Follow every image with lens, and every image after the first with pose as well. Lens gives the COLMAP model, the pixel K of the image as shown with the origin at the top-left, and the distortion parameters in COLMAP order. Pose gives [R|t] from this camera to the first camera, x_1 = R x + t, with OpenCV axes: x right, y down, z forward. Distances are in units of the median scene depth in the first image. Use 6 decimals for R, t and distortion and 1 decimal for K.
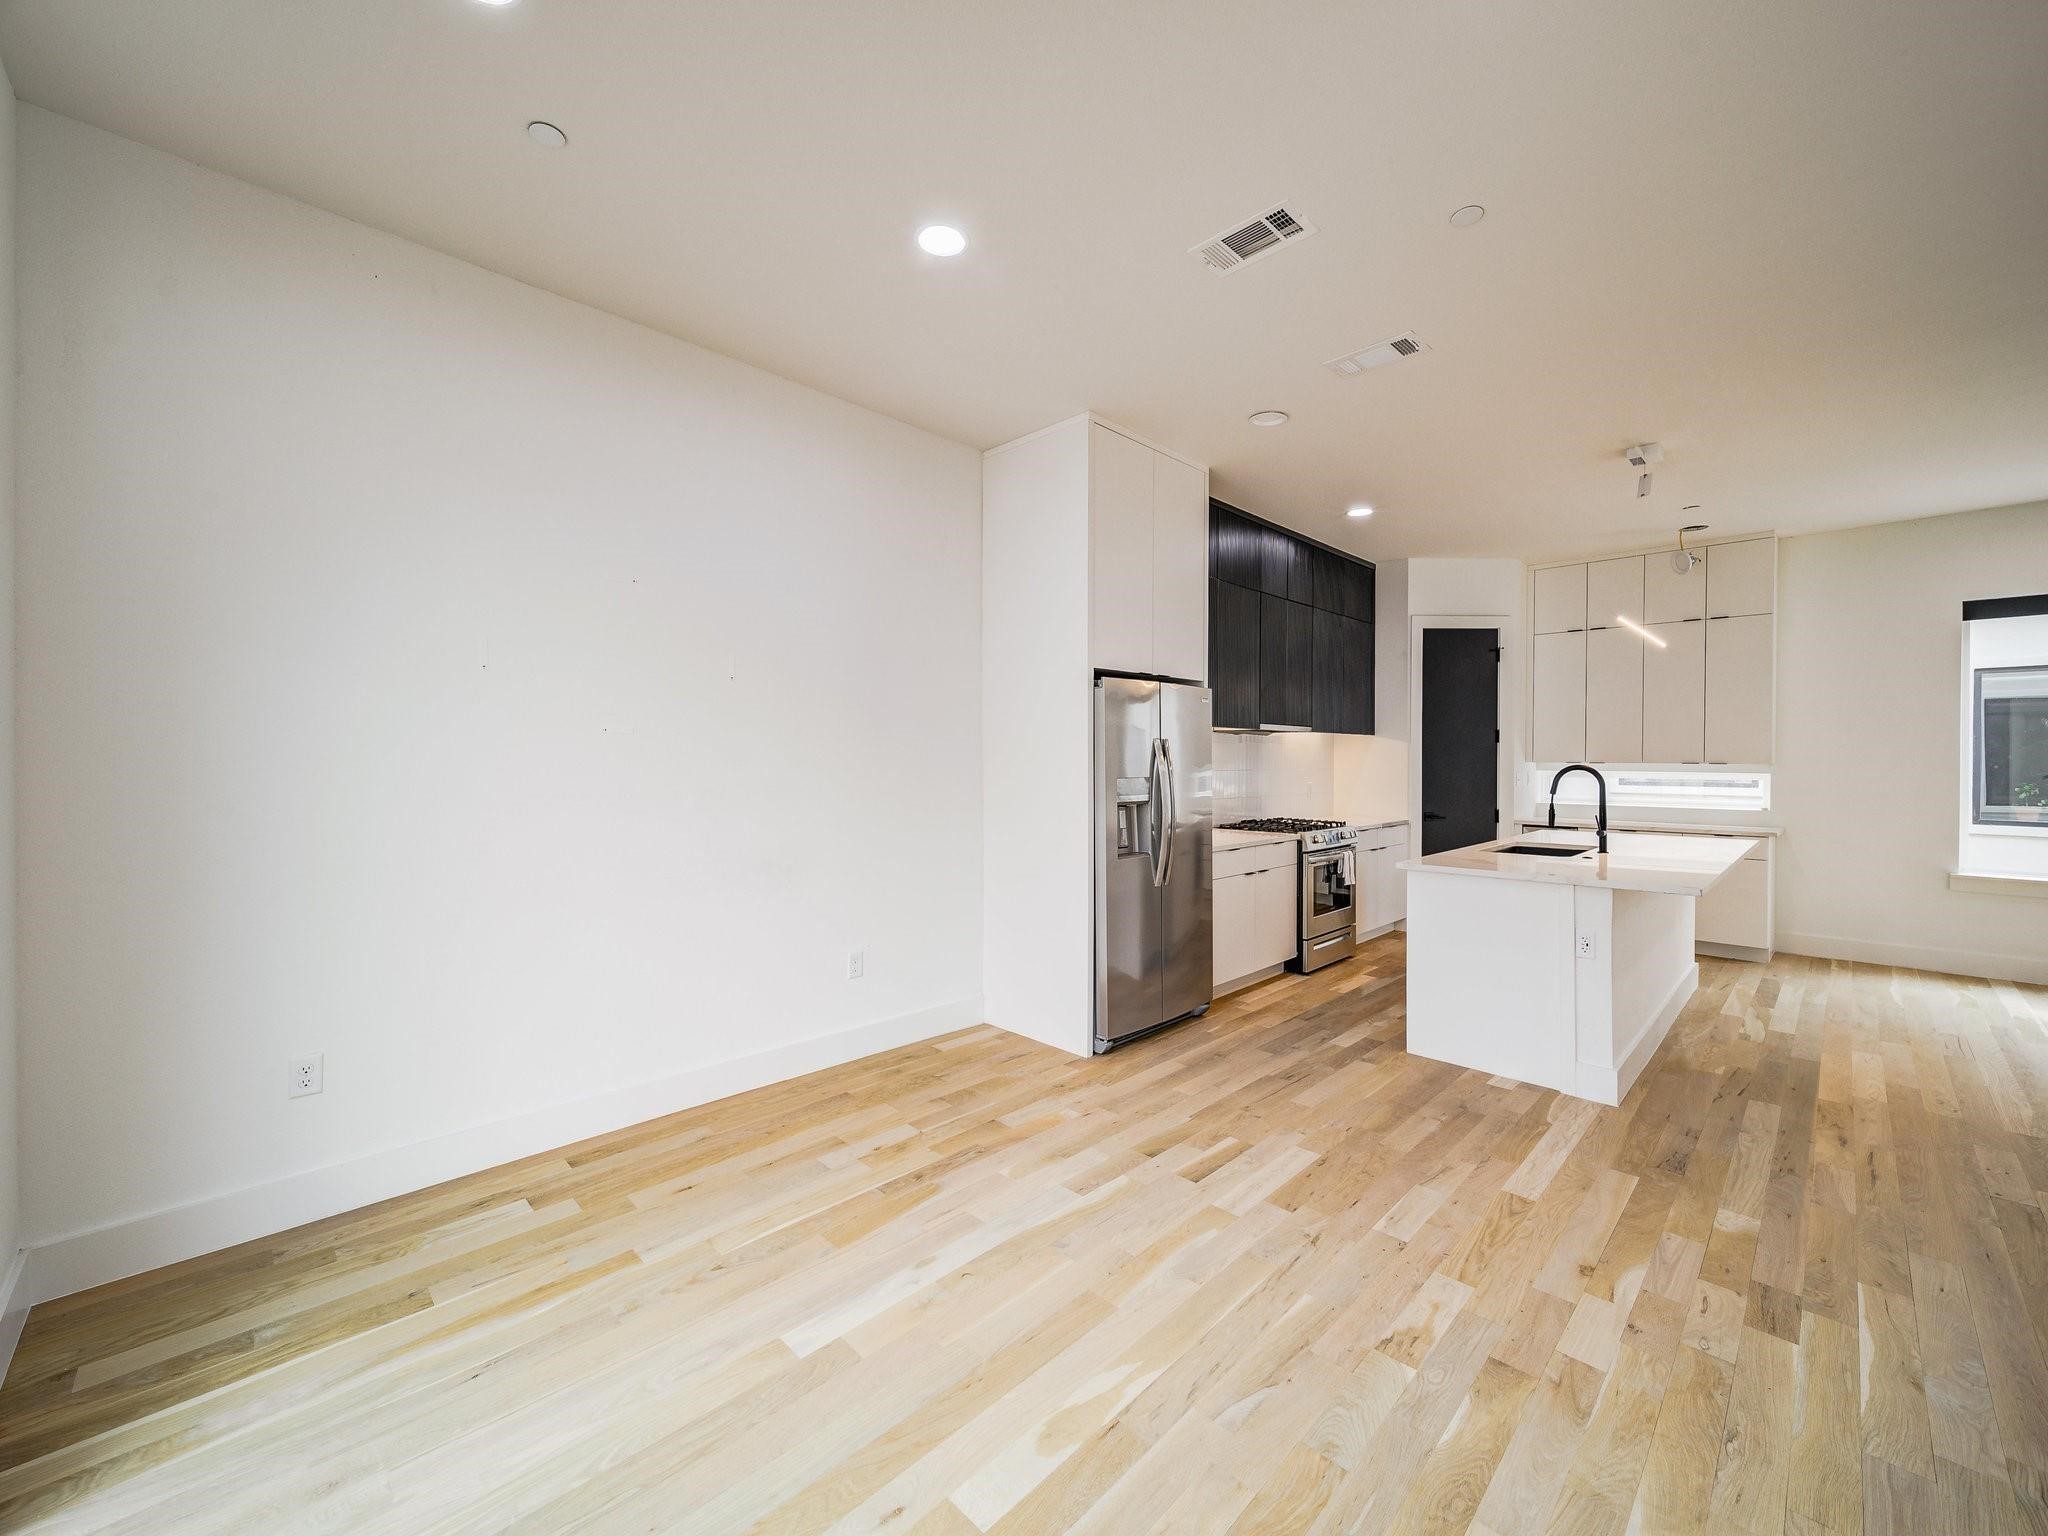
lens RADIAL K [[810.6, 0, 1012.6], [0, 810.6, 756.3], [0, 0, 1]] dist [0.001390, -0.002053]
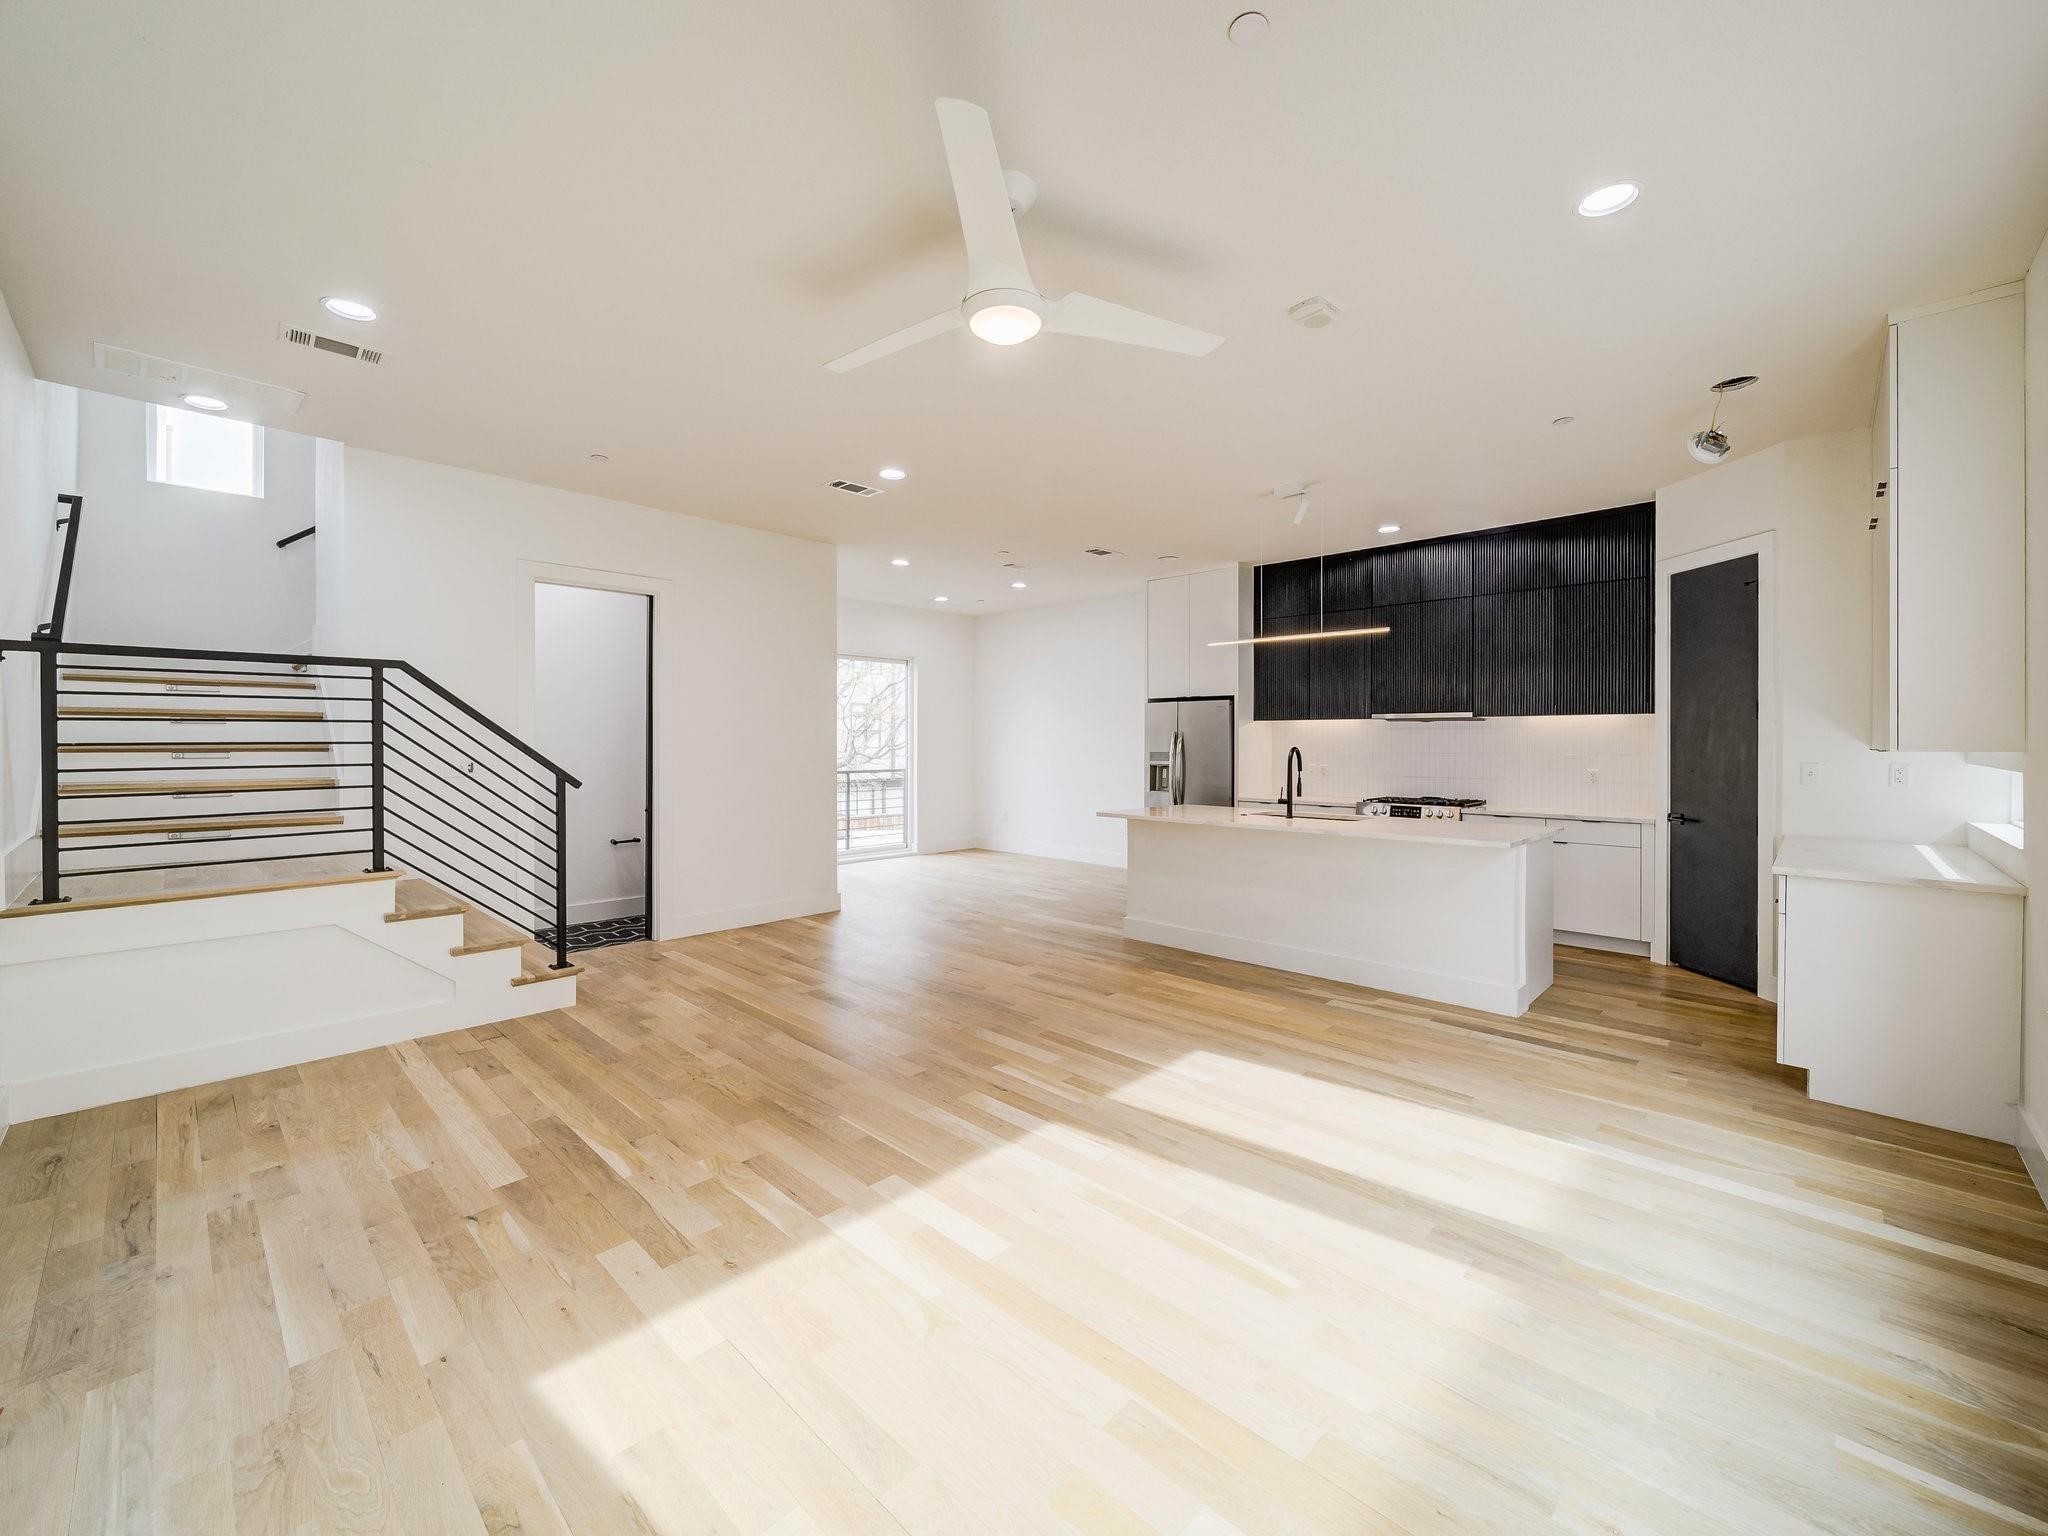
lens RADIAL K [[810.6, 0, 1041.6], [0, 810.6, 756.8], [0, 0, 1]] dist [0.001390, -0.002053]
pose [[0.053515, 0.012245, -0.998492, 2.197066], [-0.000884, 0.999925, 0.012215, 0.013575], [0.998567, 0.000229, 0.053522, 0.638553]]
